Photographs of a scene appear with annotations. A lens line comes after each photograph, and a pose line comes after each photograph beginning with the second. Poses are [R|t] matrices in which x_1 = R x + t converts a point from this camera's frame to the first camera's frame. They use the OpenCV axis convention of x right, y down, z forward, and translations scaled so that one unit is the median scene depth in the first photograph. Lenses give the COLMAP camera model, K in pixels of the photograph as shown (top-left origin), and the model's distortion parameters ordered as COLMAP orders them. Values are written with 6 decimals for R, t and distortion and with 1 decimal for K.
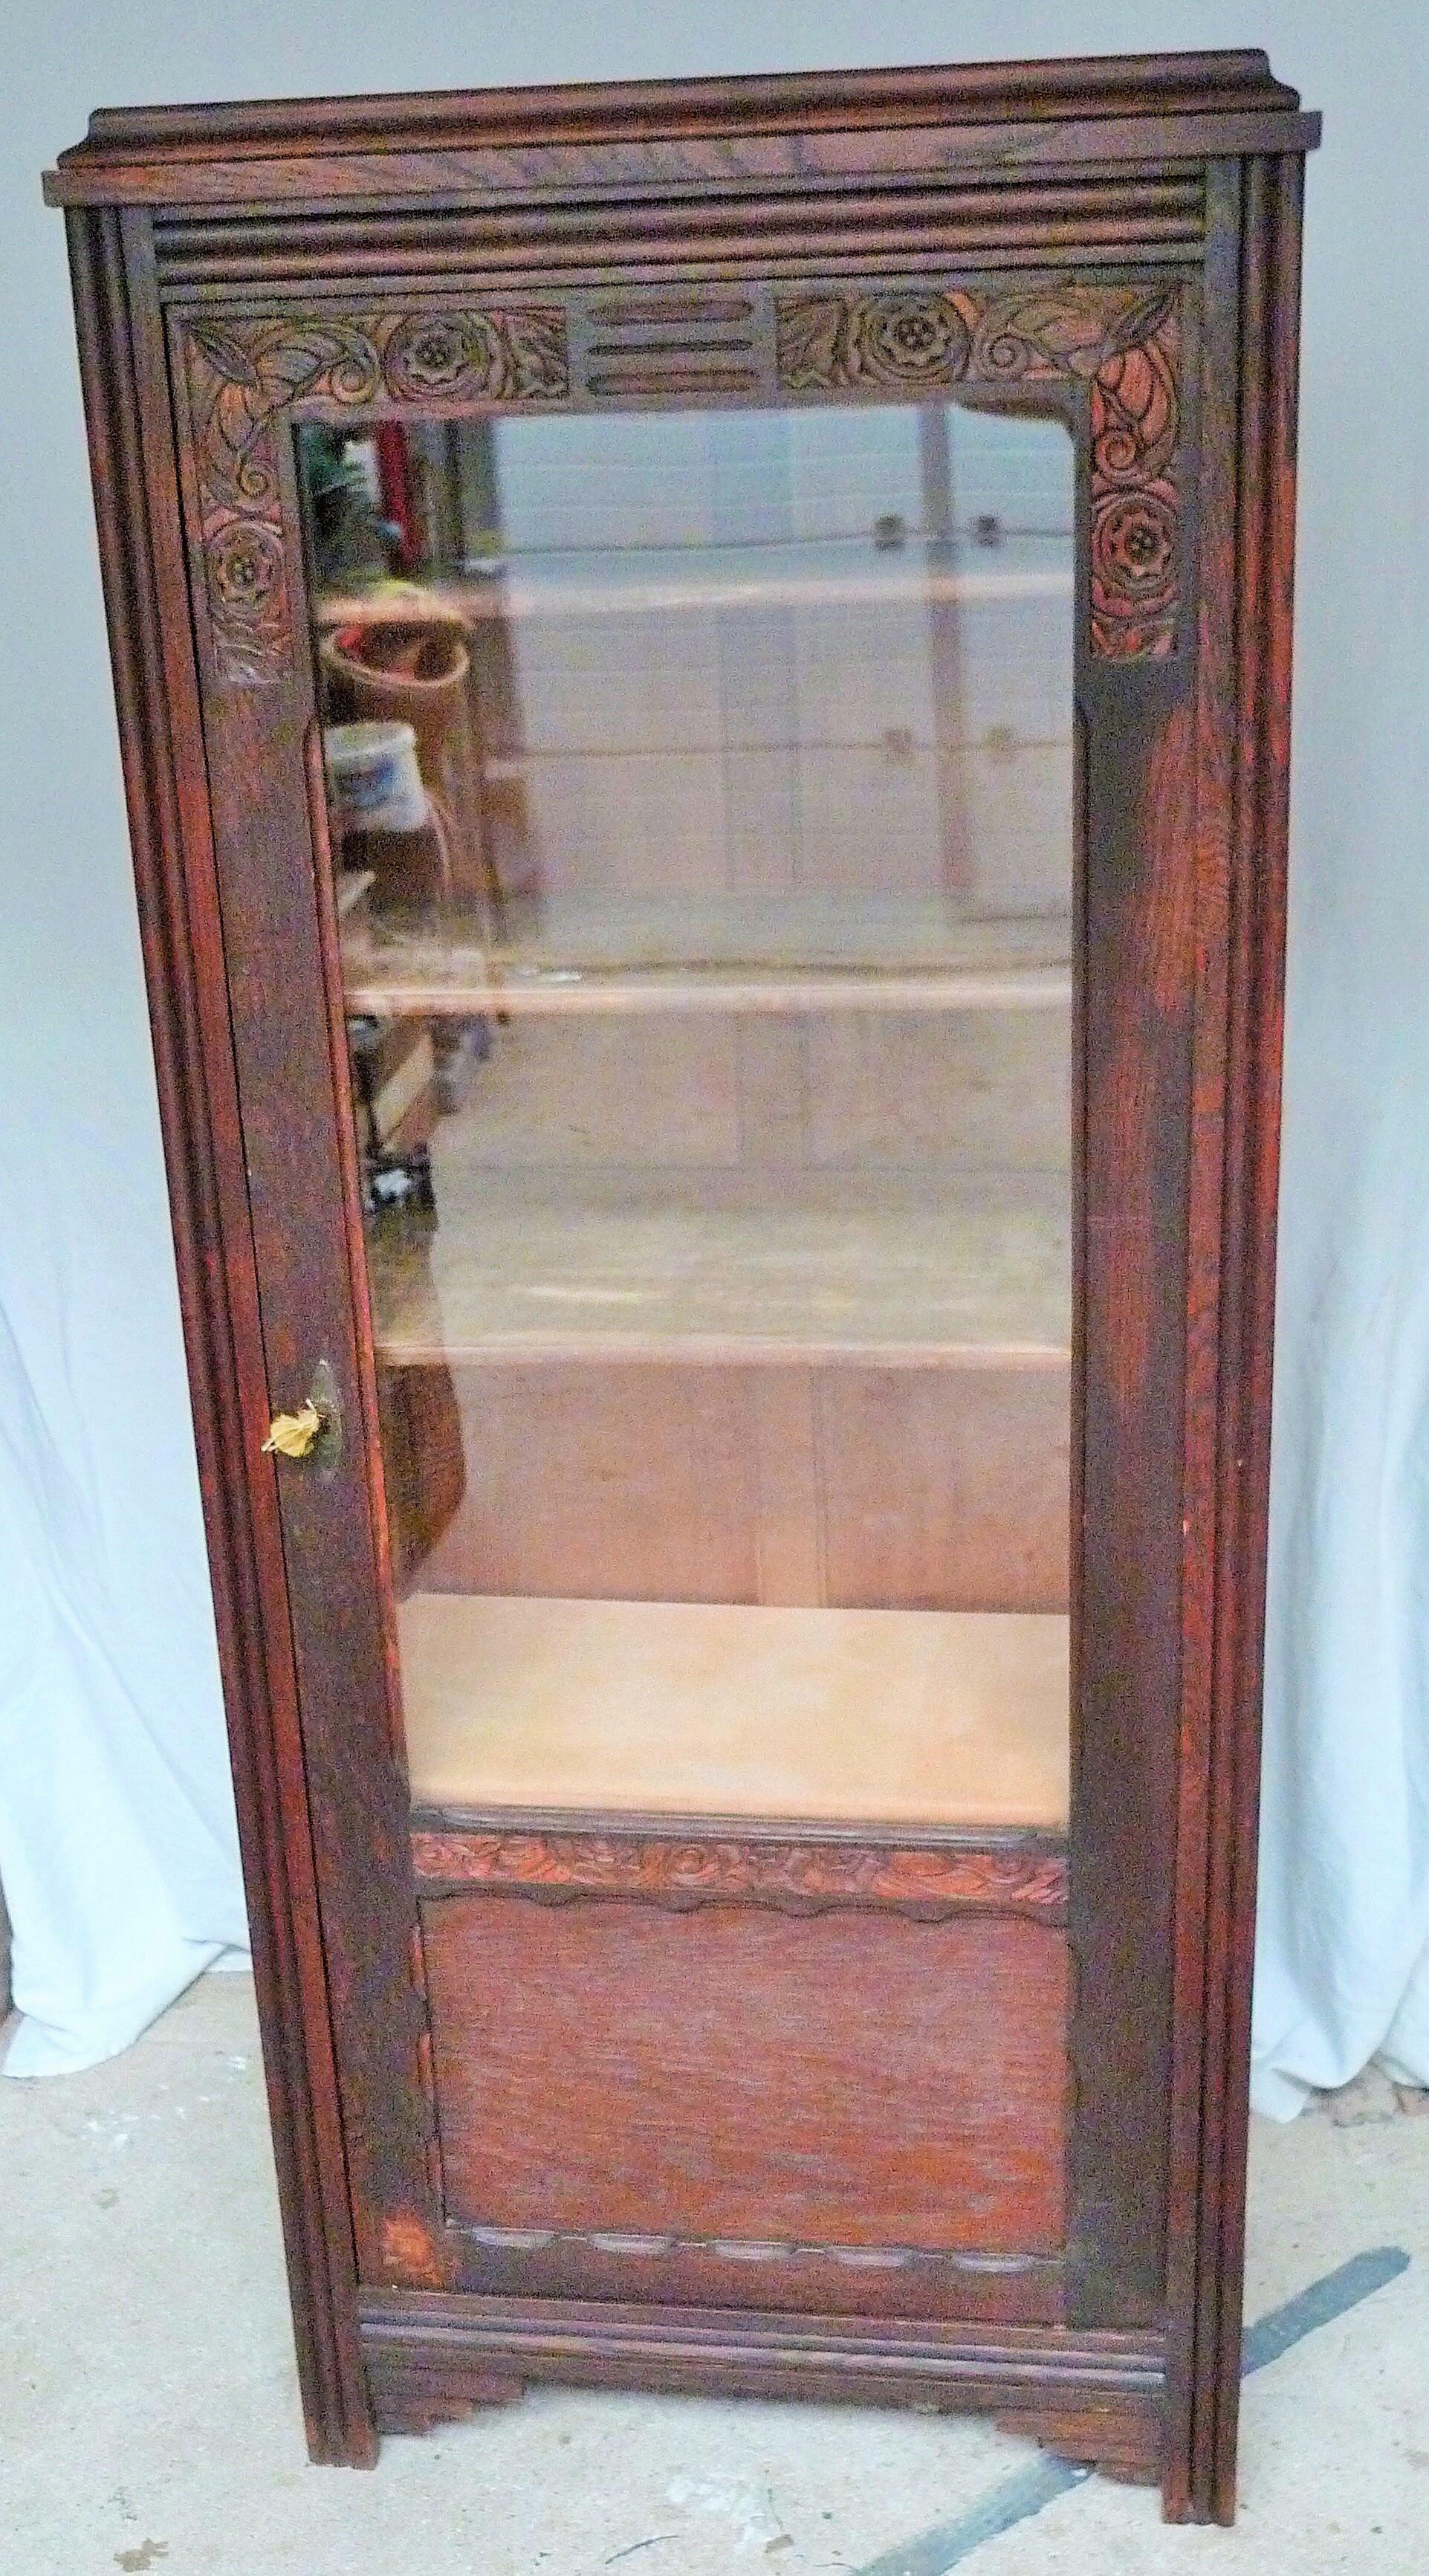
lens RADIAL K [[2847.7, 0, 714.5], [0, 2847.7, 1288.0], [0, 0, 1]] dist [0.030085, 0.000882]
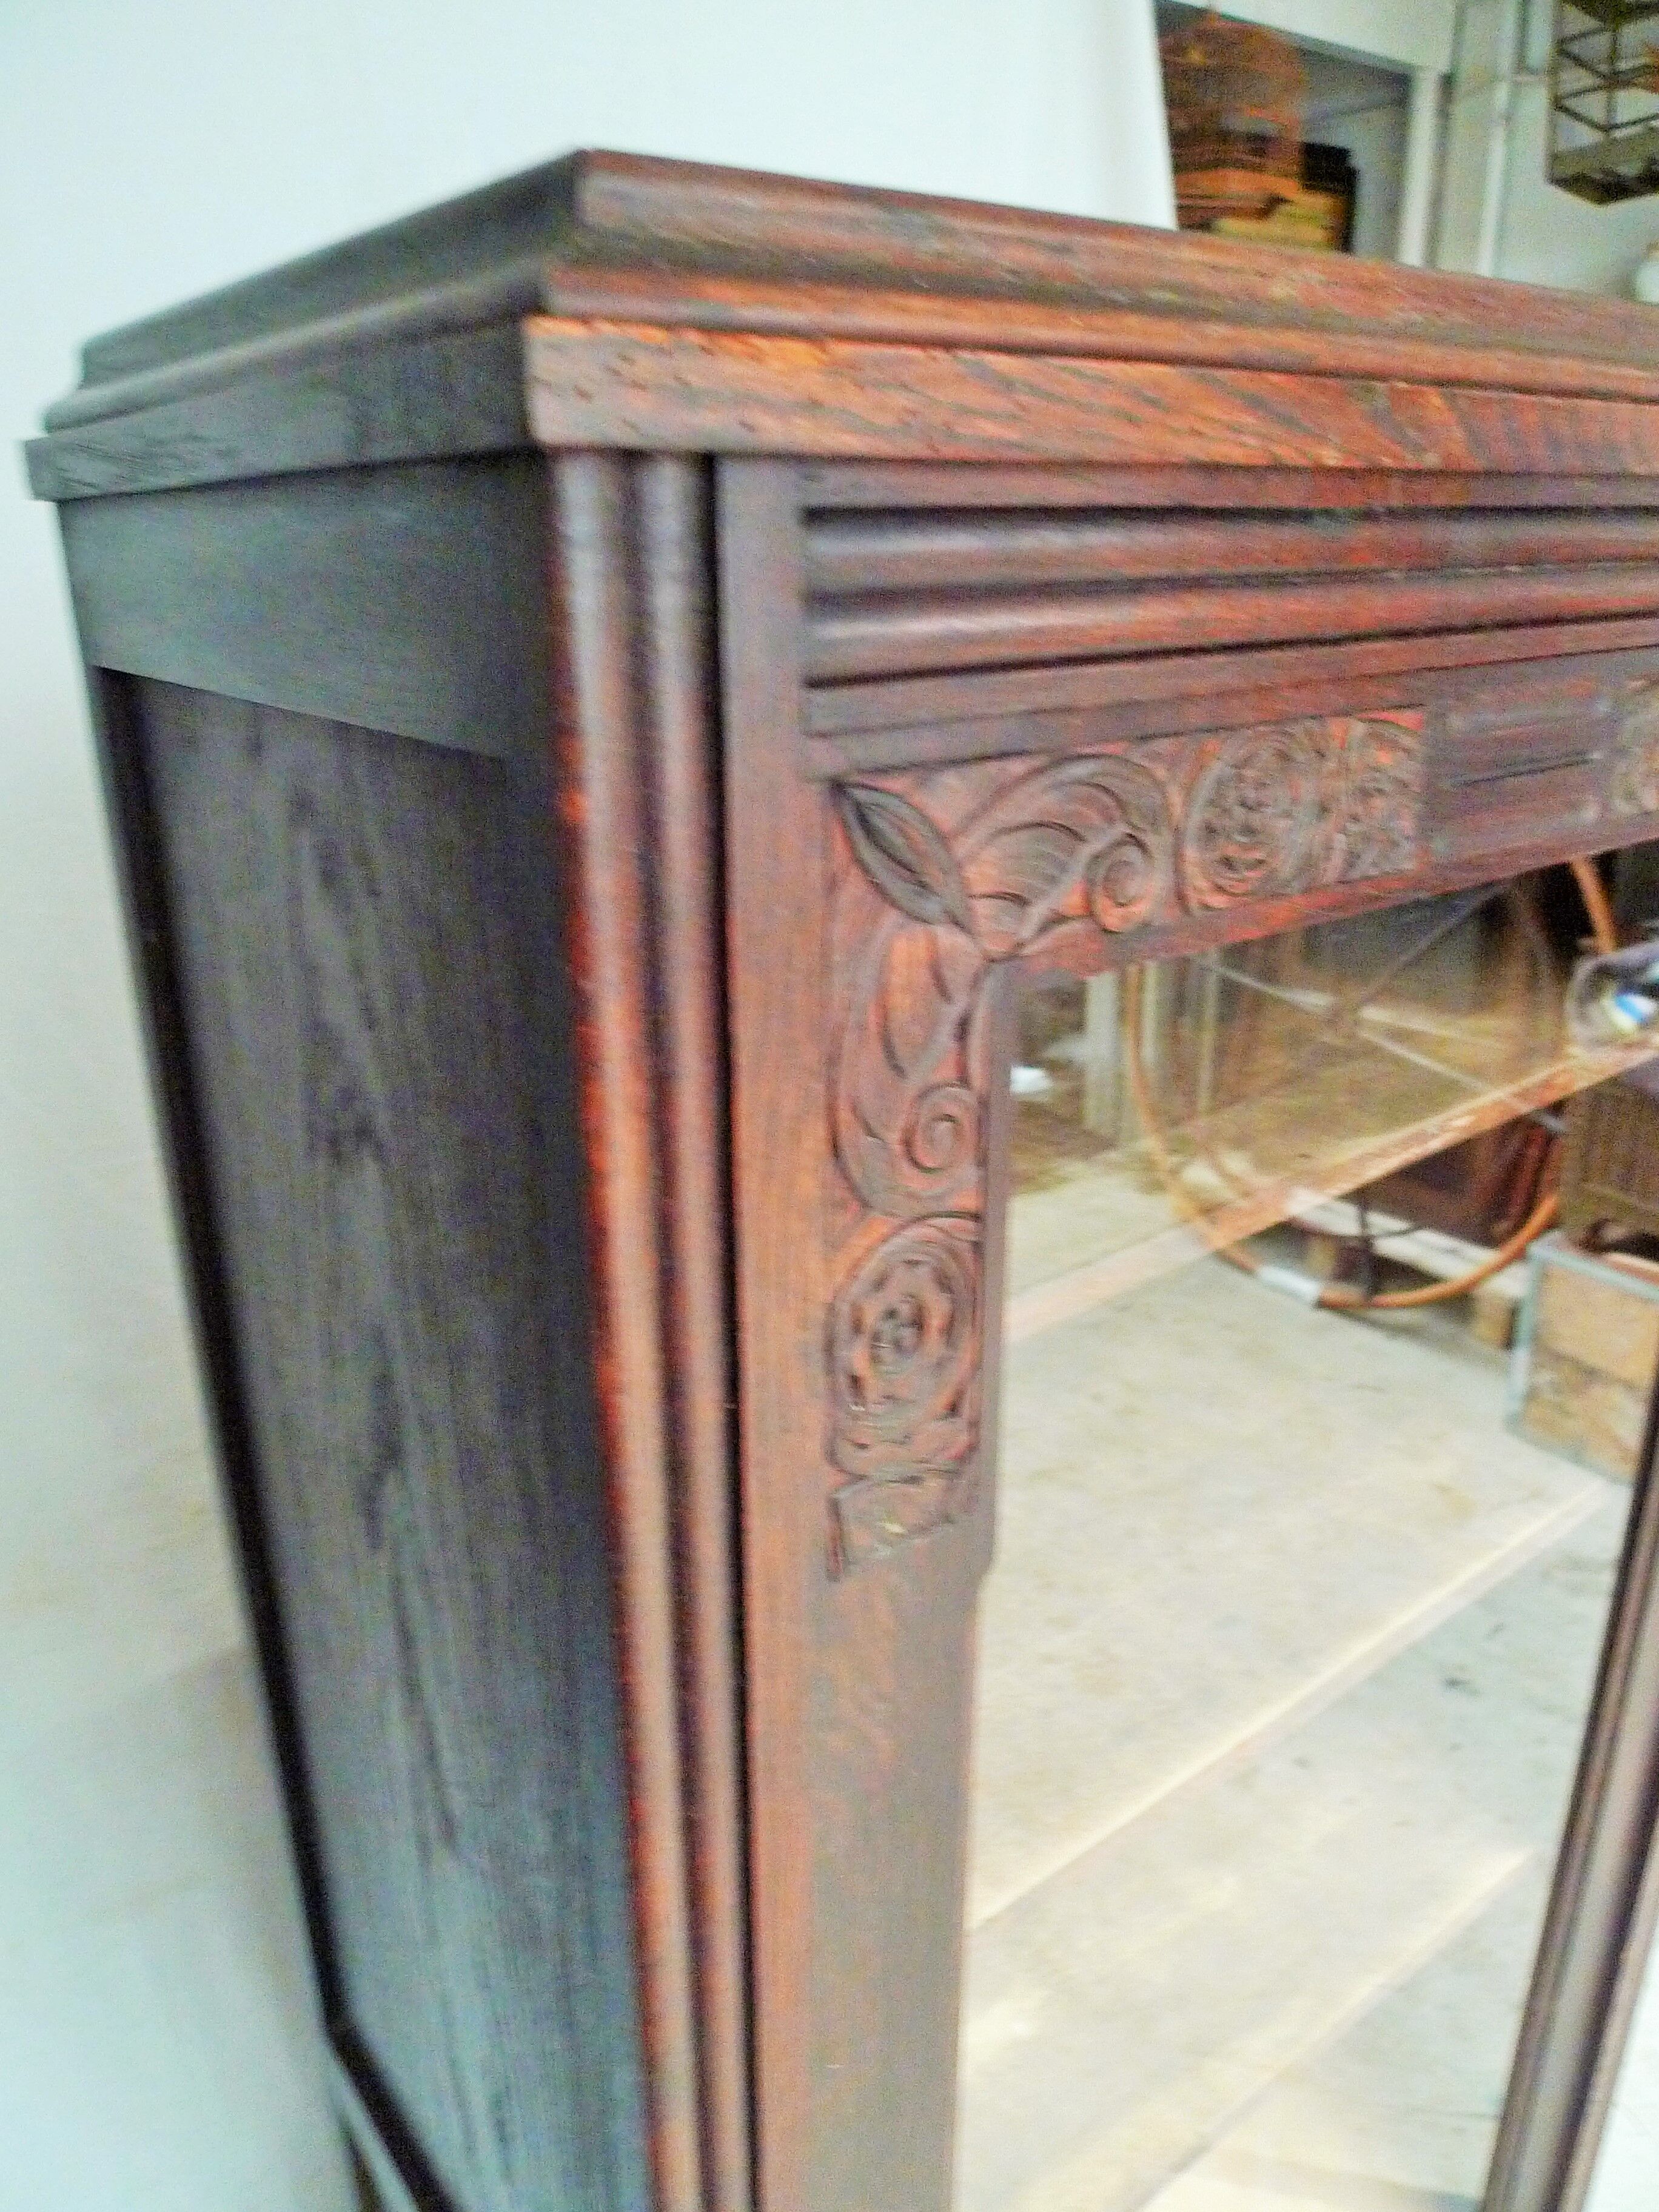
lens RADIAL K [[1568.4, 0, 829.5], [0, 1568.4, 1106.0], [0, 0, 1]] dist [-0.007385, -0.001577]
pose [[0.707131, -0.217534, 0.672789, -0.270362], [0.223520, 0.971478, 0.079181, -0.256746], [-0.670824, 0.094391, 0.735585, 0.701419]]
